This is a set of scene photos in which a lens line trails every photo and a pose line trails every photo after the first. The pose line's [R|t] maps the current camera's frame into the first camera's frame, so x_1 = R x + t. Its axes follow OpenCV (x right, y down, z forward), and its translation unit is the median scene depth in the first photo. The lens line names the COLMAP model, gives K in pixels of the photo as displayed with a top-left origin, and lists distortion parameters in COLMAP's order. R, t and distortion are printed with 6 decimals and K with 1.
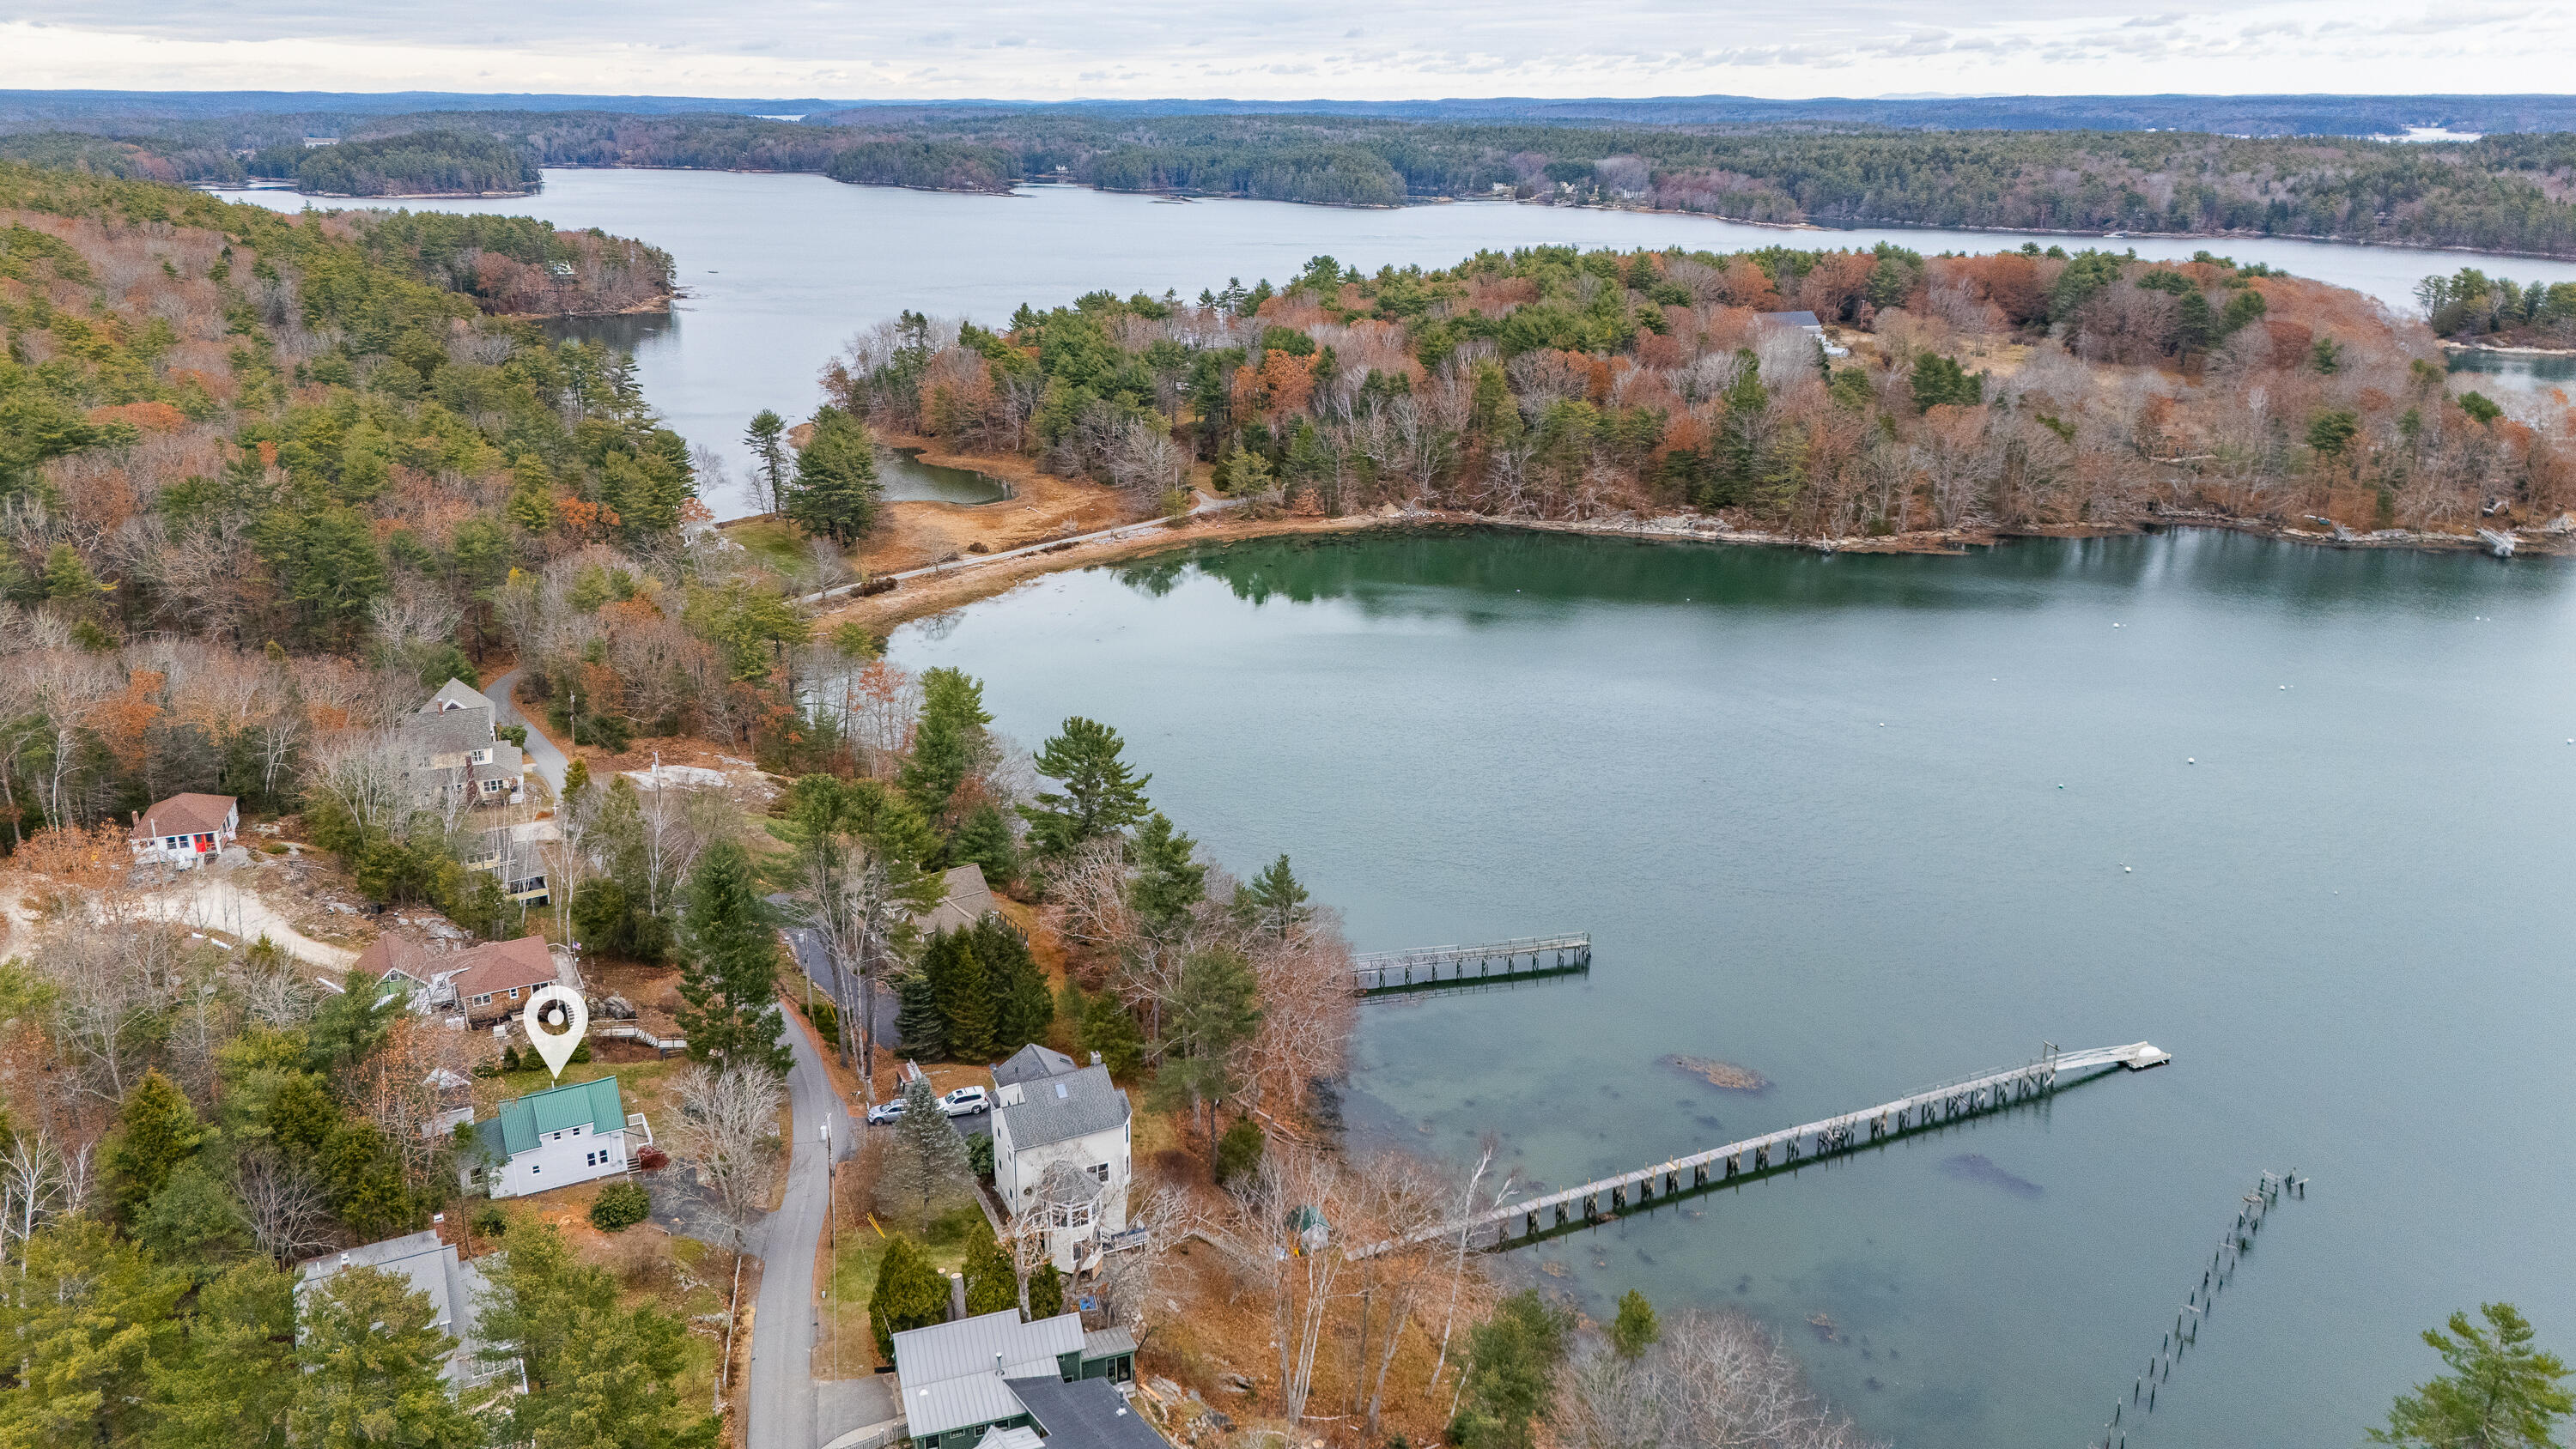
lens RADIAL K [[1873.6, 0, 1288.0], [0, 1873.6, 724.5], [0, 0, 1]] dist [0.070979, -0.061603]
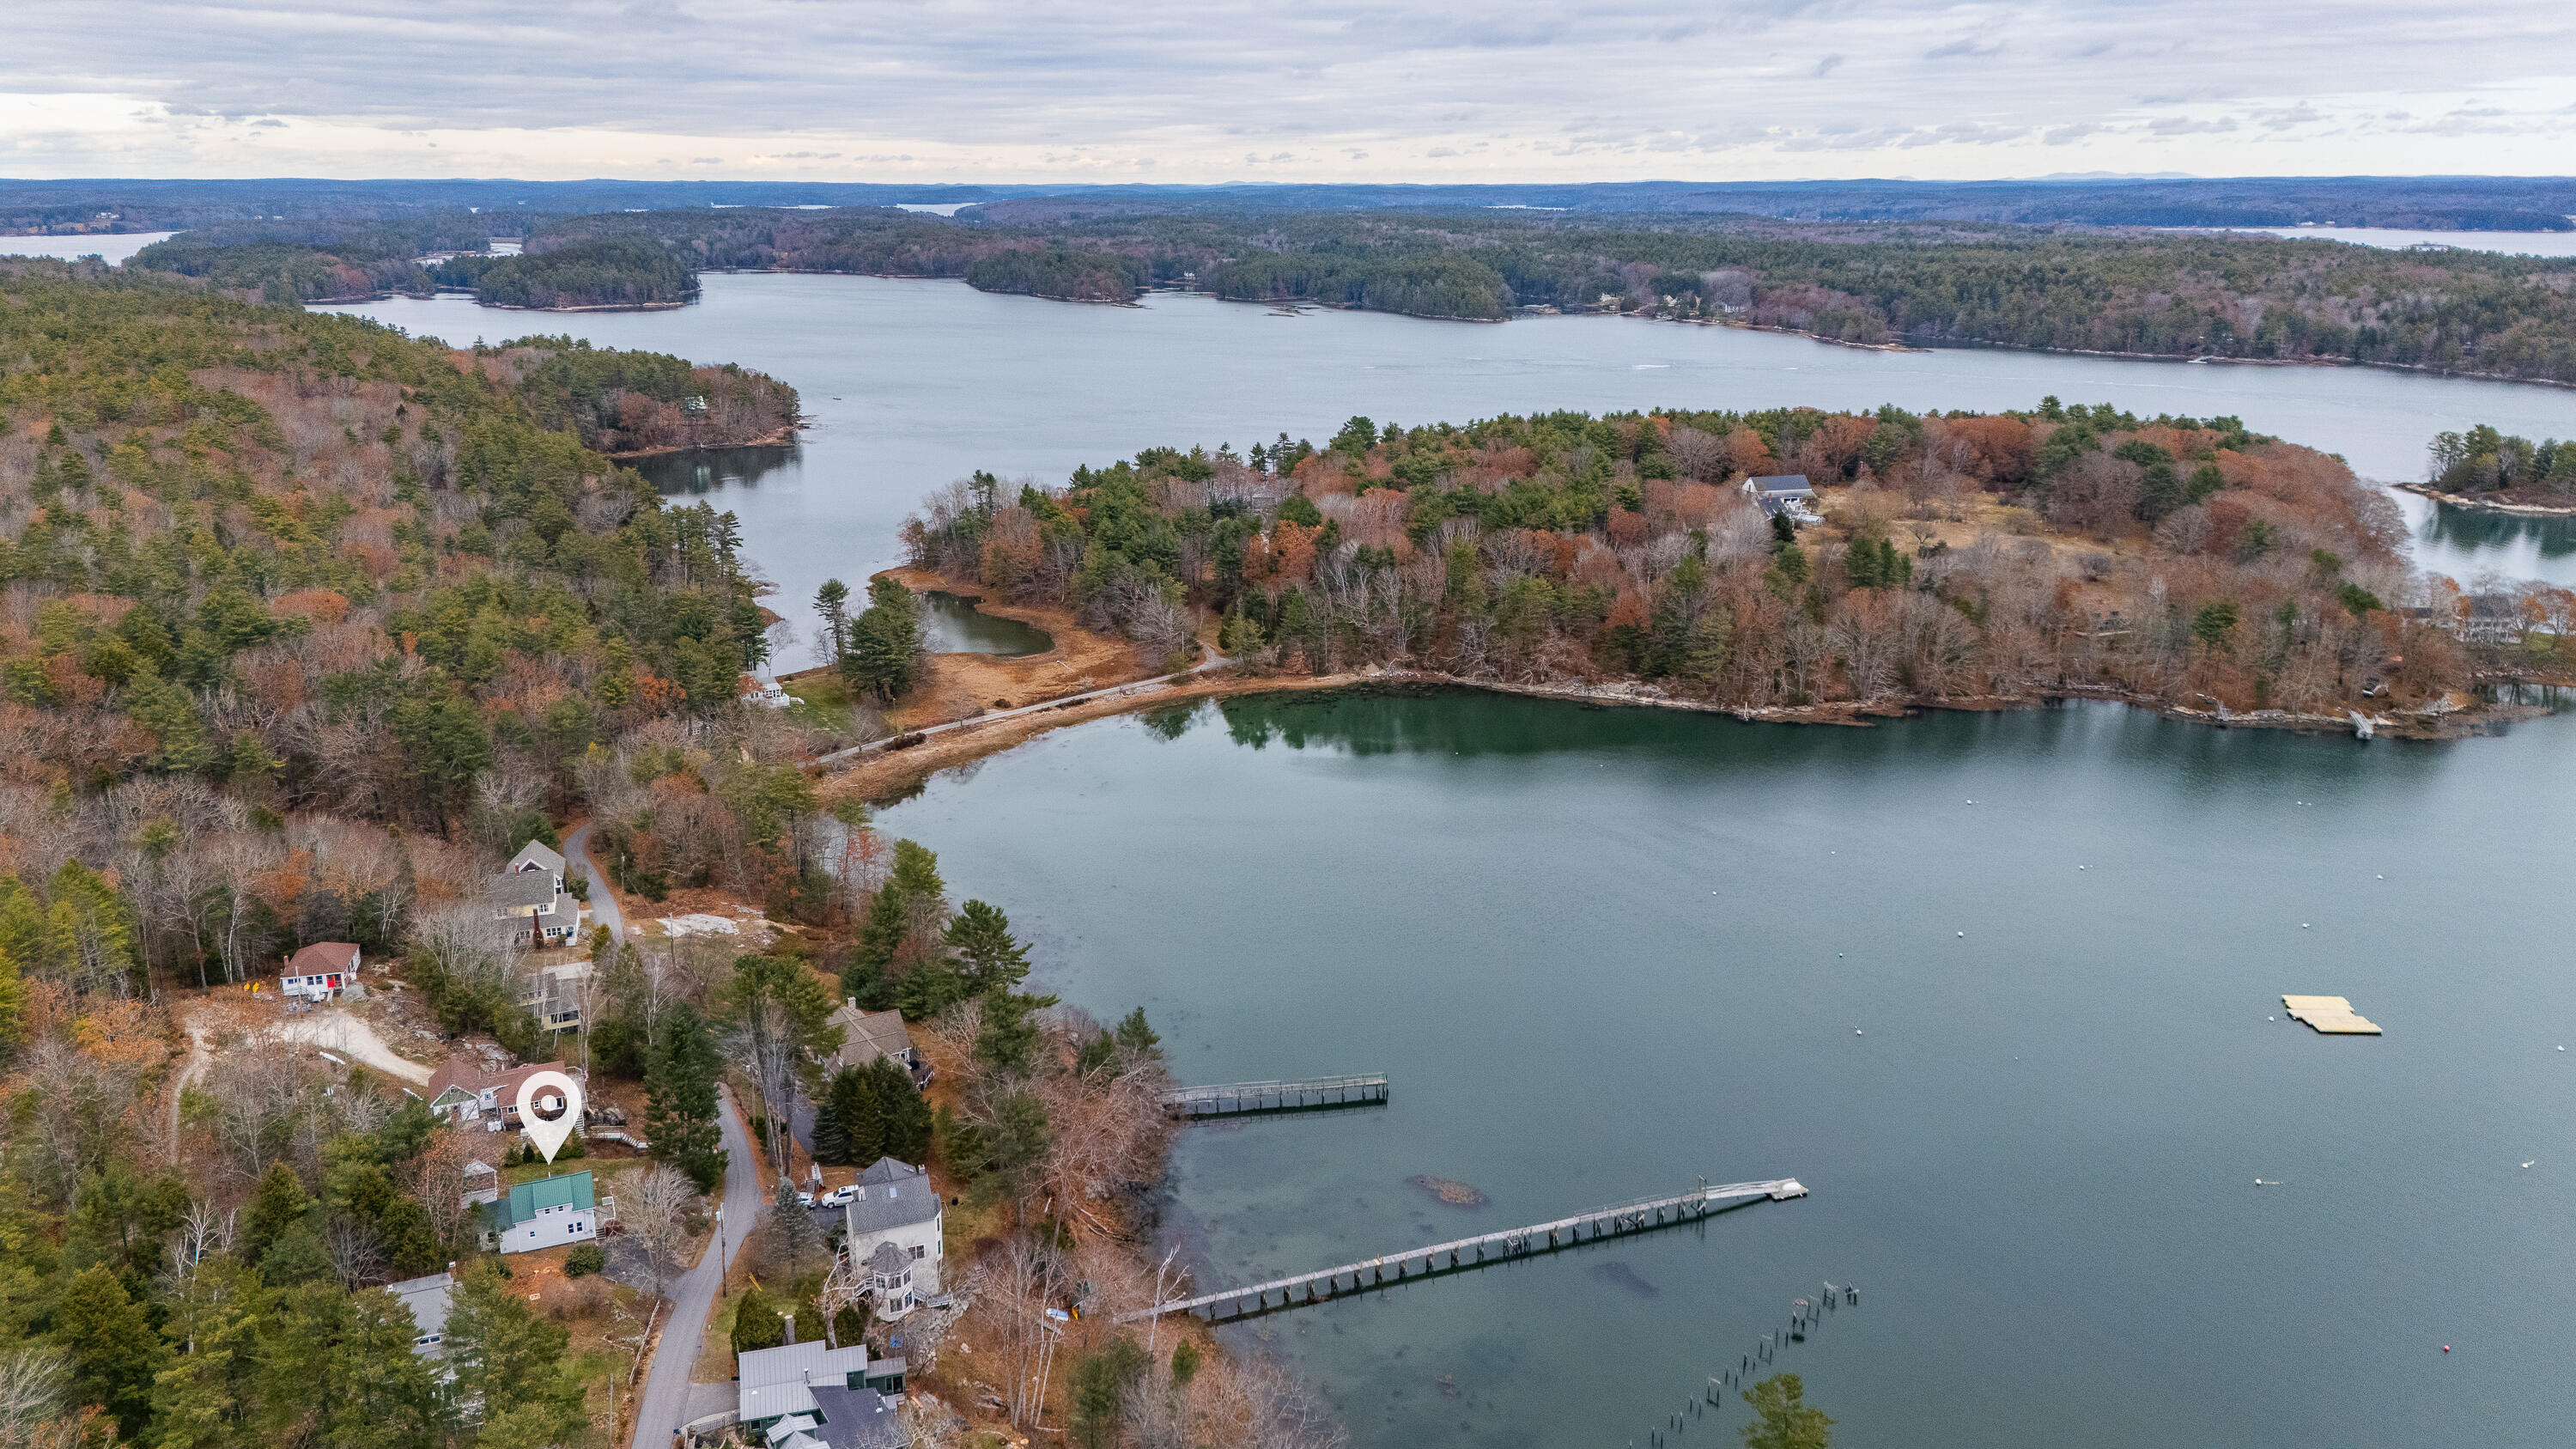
lens RADIAL K [[1874.2, 0, 1288.0], [0, 1874.2, 724.5], [0, 0, 1]] dist [0.070979, -0.061603]
pose [[0.997297, 0.019732, -0.070773, 0.088417], [-0.022737, 0.998862, -0.041917, -0.034347], [0.069866, 0.043413, 0.996611, -0.136203]]
